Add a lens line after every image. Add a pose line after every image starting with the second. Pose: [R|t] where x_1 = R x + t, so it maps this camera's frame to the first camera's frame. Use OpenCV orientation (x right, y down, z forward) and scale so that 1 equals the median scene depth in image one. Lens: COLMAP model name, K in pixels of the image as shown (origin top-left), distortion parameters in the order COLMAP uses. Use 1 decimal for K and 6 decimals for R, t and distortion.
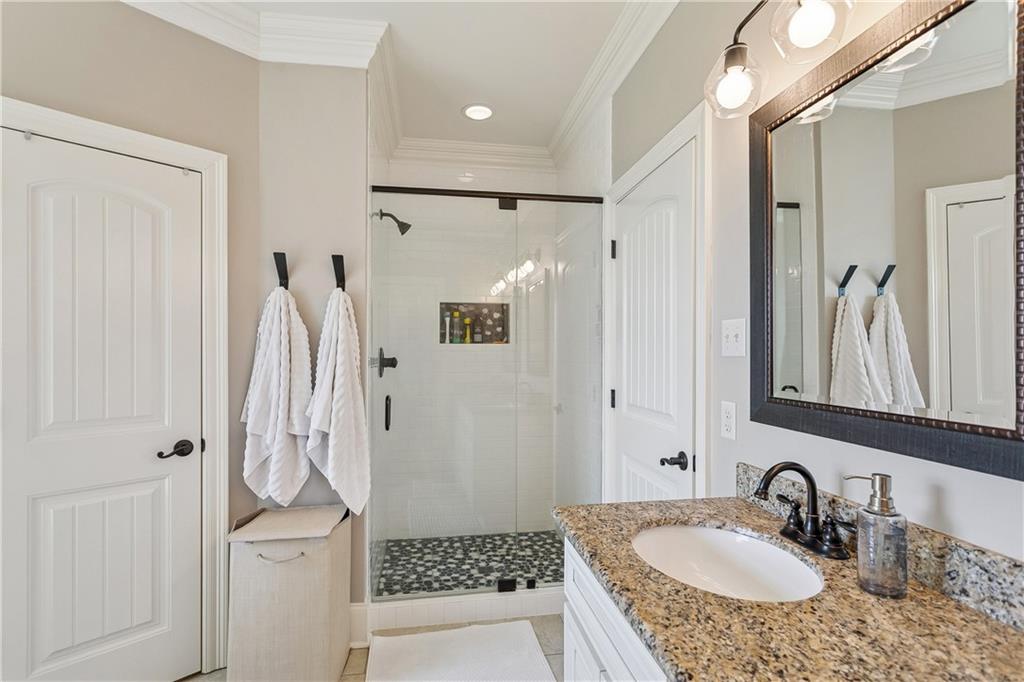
lens RADIAL K [[487.3, 0, 512.1], [0, 487.3, 344.9], [0, 0, 1]] dist [-0.001514, 0.003069]
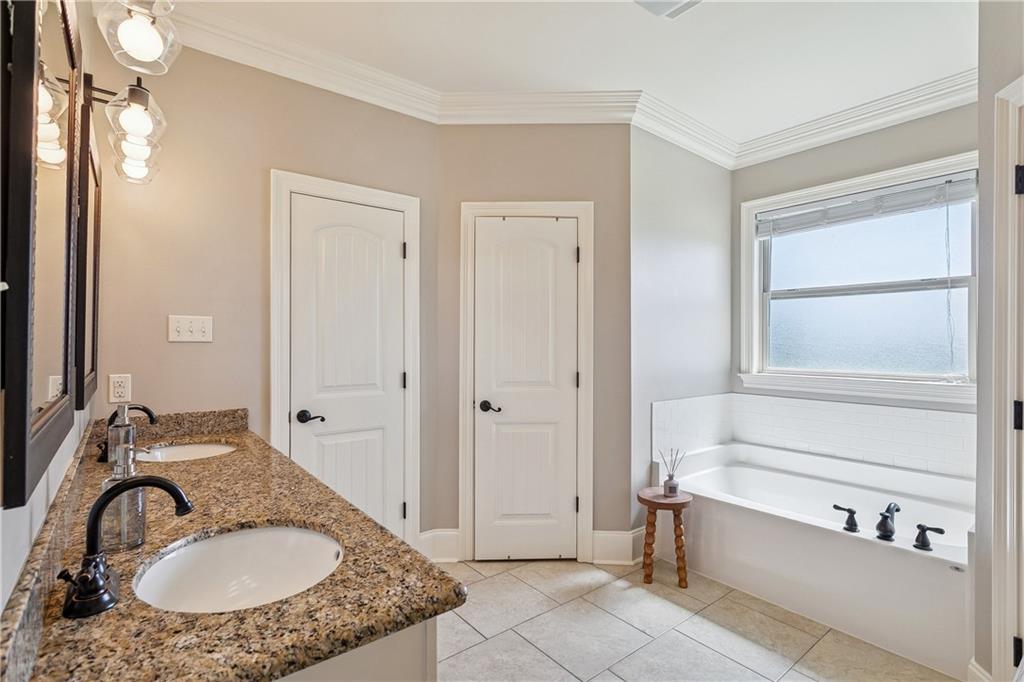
lens RADIAL K [[487.3, 0, 511.8], [0, 487.3, 340.3], [0, 0, 1]] dist [-0.001514, 0.003069]
pose [[-0.873321, -0.005038, -0.487119, 0.500269], [0.002072, 0.999899, -0.014057, 0.036893], [0.487141, -0.013286, -0.873222, 2.339364]]
